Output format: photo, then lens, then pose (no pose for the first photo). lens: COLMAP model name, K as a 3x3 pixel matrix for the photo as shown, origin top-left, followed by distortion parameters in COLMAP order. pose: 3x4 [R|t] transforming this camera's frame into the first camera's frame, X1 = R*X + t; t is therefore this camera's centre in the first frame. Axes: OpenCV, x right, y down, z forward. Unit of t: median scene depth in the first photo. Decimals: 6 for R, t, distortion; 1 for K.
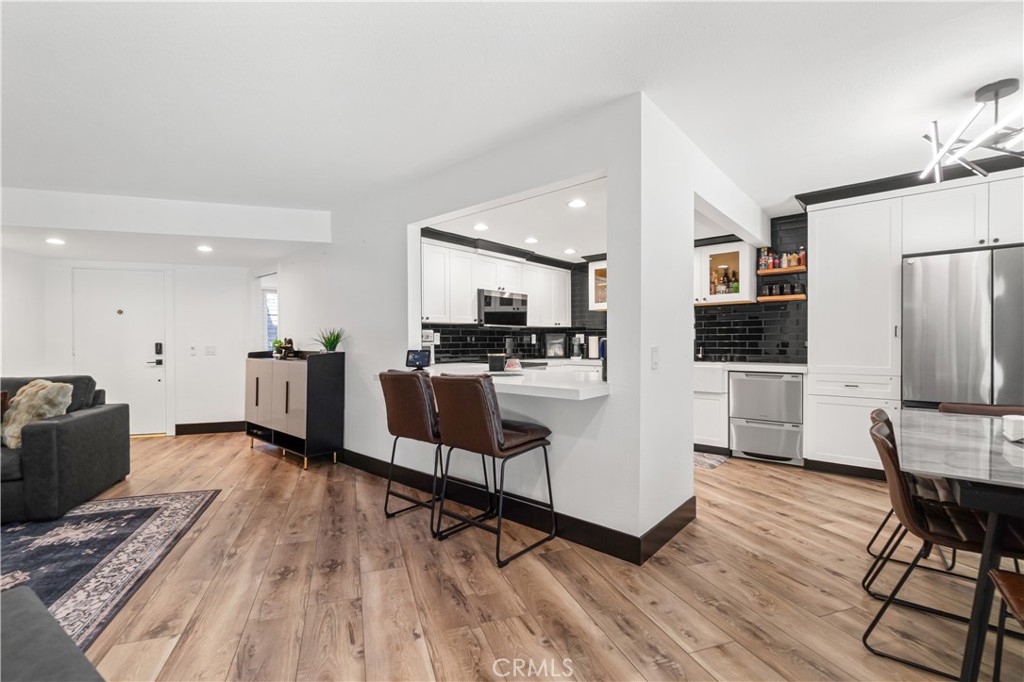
lens RADIAL K [[445.6, 0, 498.8], [0, 445.6, 345.3], [0, 0, 1]] dist [-0.005976, -0.000579]
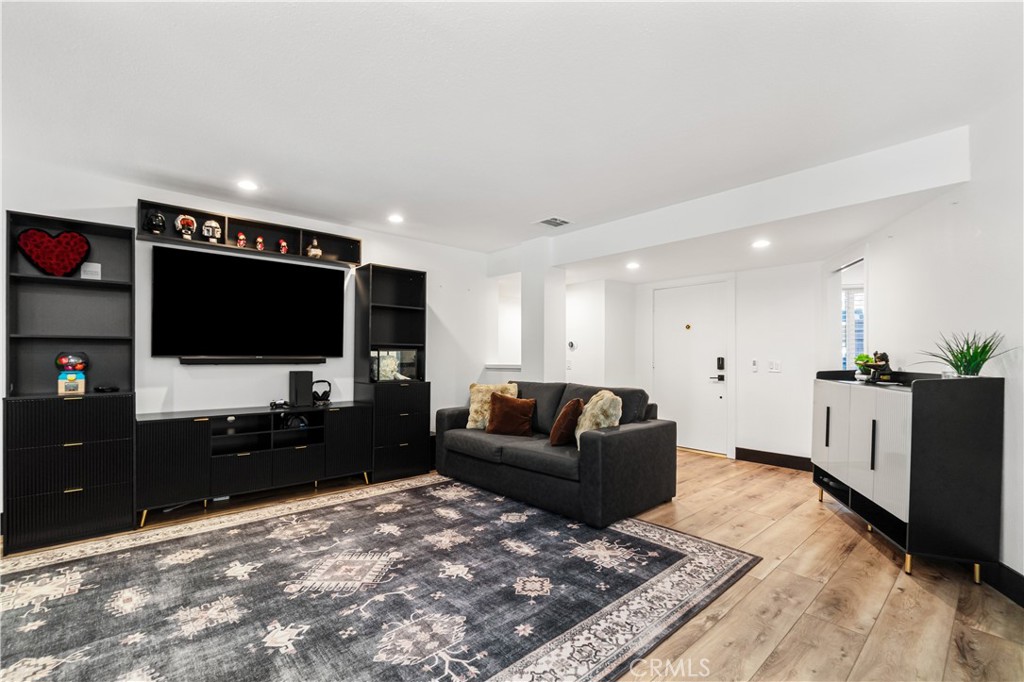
lens RADIAL K [[448.8, 0, 494.3], [0, 448.8, 353.2], [0, 0, 1]] dist [-0.003802, 0.000164]
pose [[0.381741, -0.001685, -0.924268, -0.090051], [-0.012439, 0.999898, -0.006961, -0.002316], [0.924185, 0.014154, 0.381682, 0.248744]]
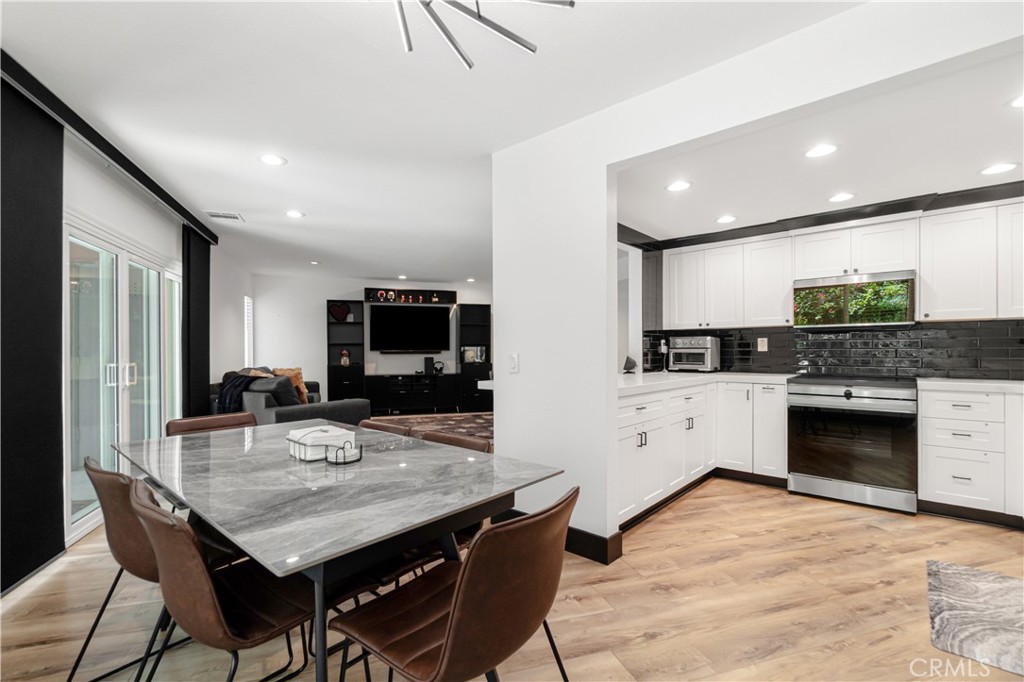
lens RADIAL K [[455.6, 0, 497.1], [0, 455.6, 350.5], [0, 0, 1]] dist [0.000370, 0.000897]
pose [[-0.016103, 0.004645, -0.999860, 0.884265], [-0.003744, 0.999982, 0.004706, -0.006001], [0.999863, 0.003819, -0.016085, 0.564173]]
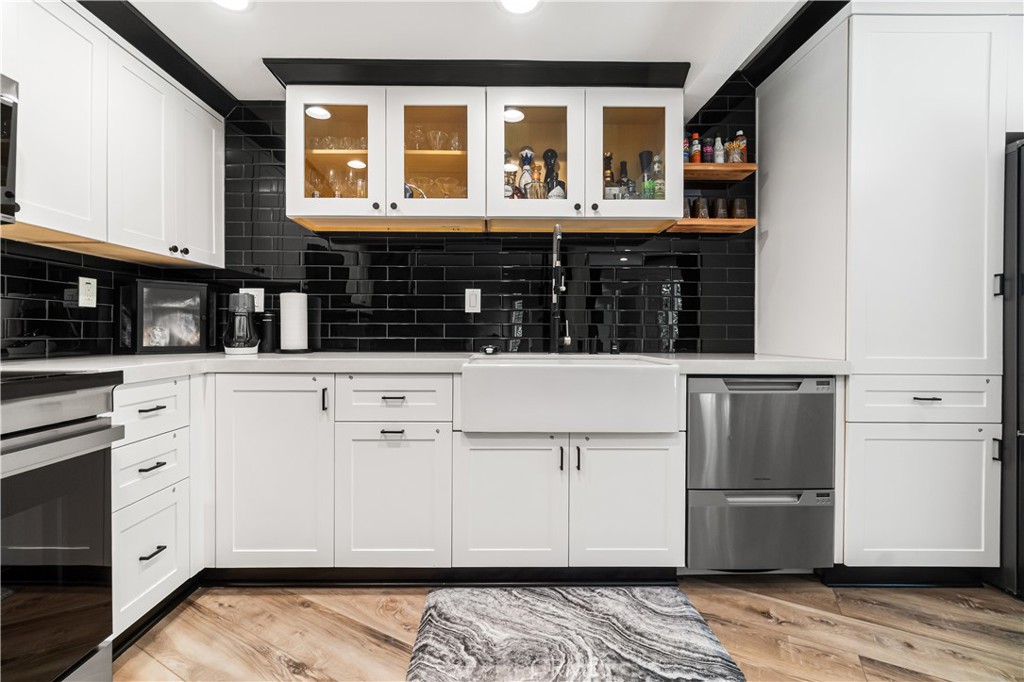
lens RADIAL K [[446.8, 0, 498.0], [0, 446.8, 335.2], [0, 0, 1]] dist [-0.003502, 0.000137]
pose [[0.746189, 0.003676, 0.665724, 0.124502], [-0.002997, 0.999993, -0.002163, 0.023109], [-0.665727, -0.000381, 0.746195, 0.840824]]
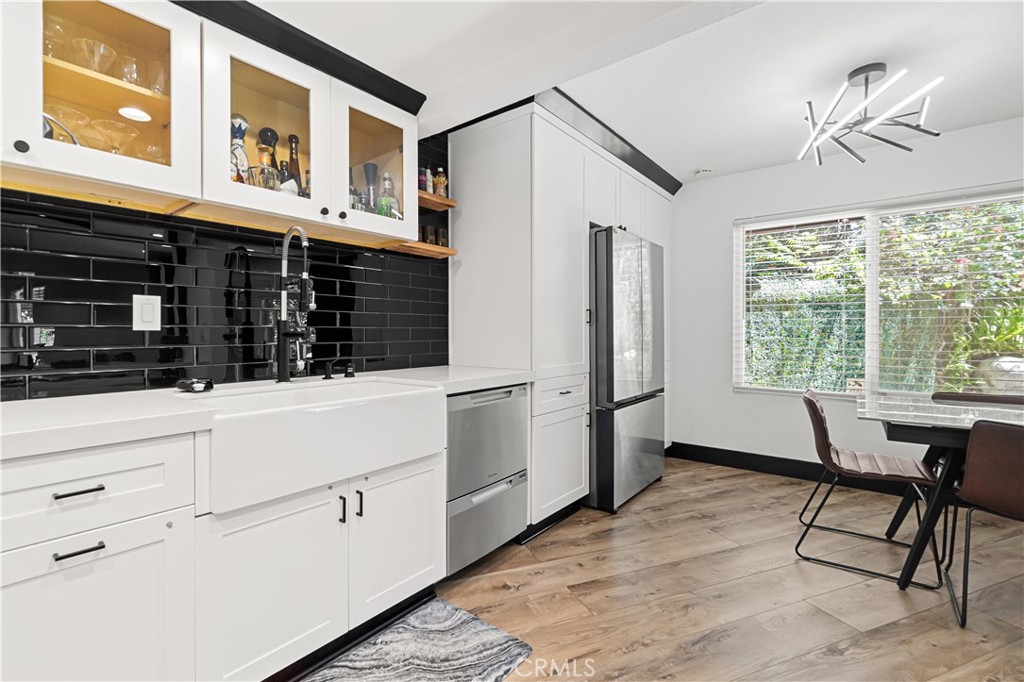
lens RADIAL K [[455.9, 0, 498.3], [0, 455.9, 330.7], [0, 0, 1]] dist [-0.013066, -0.000209]
pose [[-0.038148, 0.003970, 0.999264, 0.080067], [0.007175, 0.999967, -0.003698, -0.002874], [-0.999246, 0.007029, -0.038175, 0.999360]]
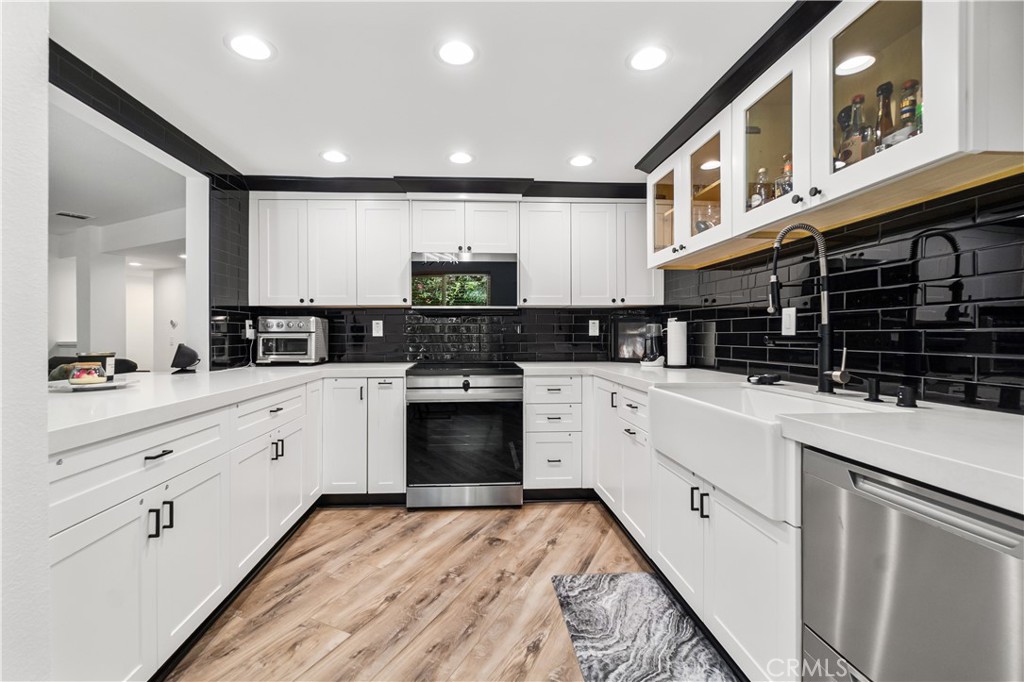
lens RADIAL K [[446.8, 0, 498.0], [0, 446.8, 335.2], [0, 0, 1]] dist [-0.003502, 0.000137]
pose [[0.706702, 0.002713, -0.707506, 0.596232], [-0.005462, 0.999984, -0.001622, -0.003987], [0.707490, 0.005011, 0.706705, 0.715939]]
